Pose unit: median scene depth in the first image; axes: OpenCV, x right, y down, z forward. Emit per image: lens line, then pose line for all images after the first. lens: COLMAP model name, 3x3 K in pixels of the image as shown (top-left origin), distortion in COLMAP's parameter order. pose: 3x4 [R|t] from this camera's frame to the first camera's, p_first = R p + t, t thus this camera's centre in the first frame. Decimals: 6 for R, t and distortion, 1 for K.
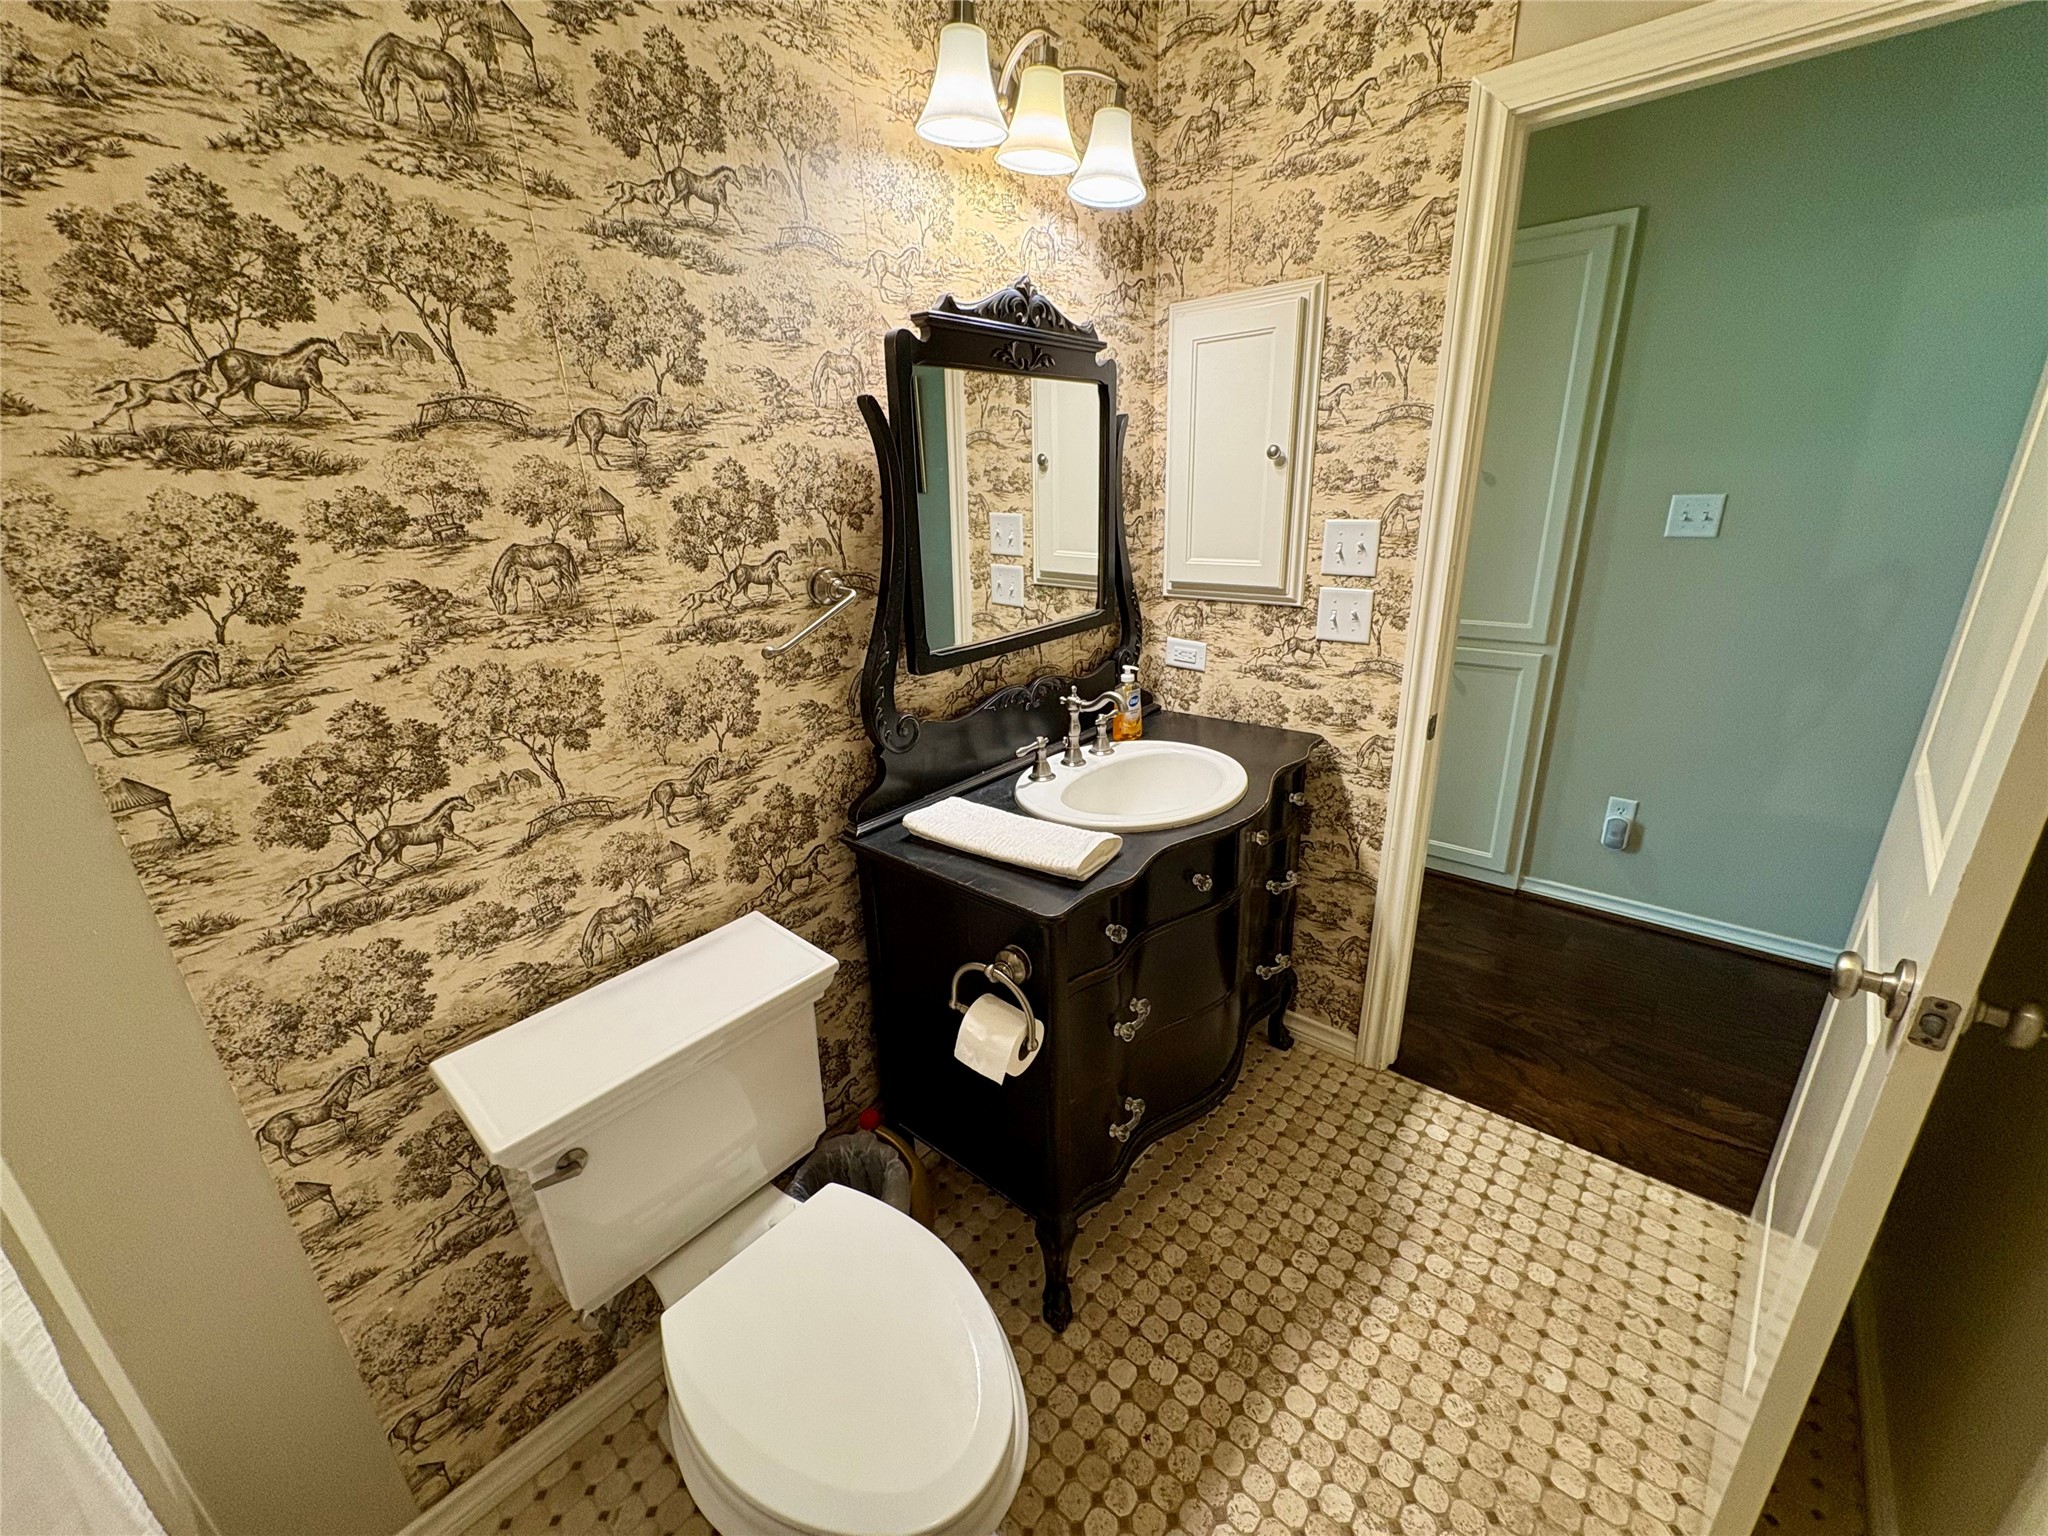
lens RADIAL K [[813.3, 0, 1023.7], [0, 813.3, 773.0], [0, 0, 1]] dist [0.000109, -0.000361]
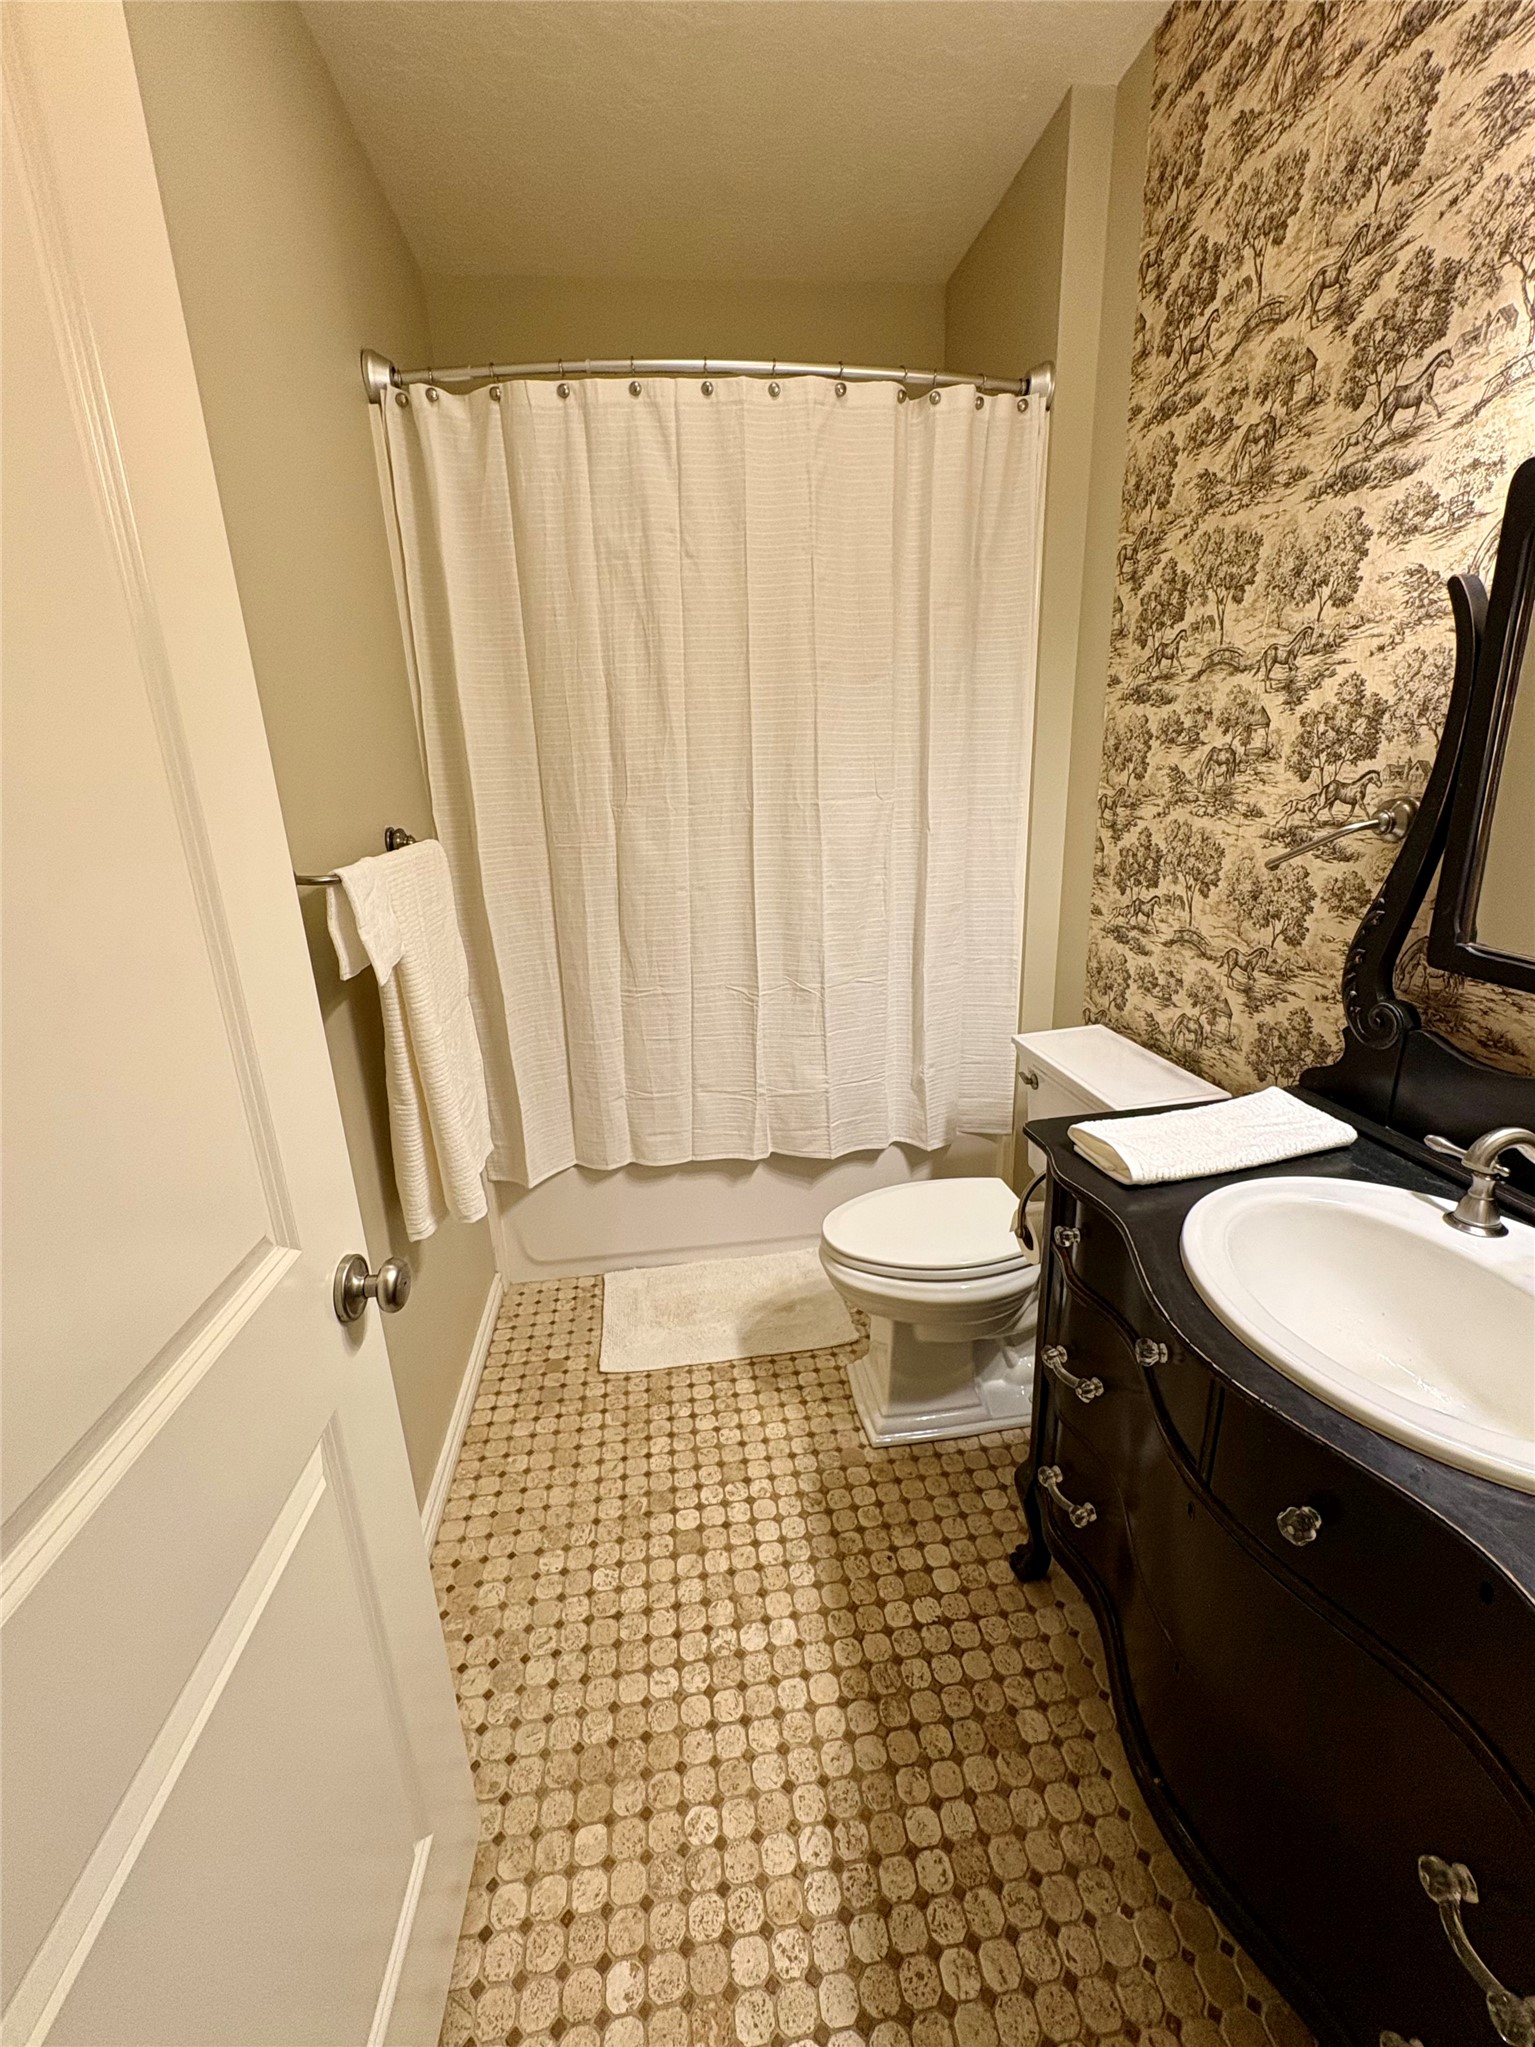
lens RADIAL K [[812.9, 0, 767.5], [0, 812.9, 1023.5], [0, 0, 1]] dist [0.000109, -0.000361]
pose [[-0.651531, 0.289730, -0.701116, 0.953573], [-0.202232, 0.824421, 0.528614, -0.422398], [0.731170, 0.486196, -0.478543, 1.184196]]
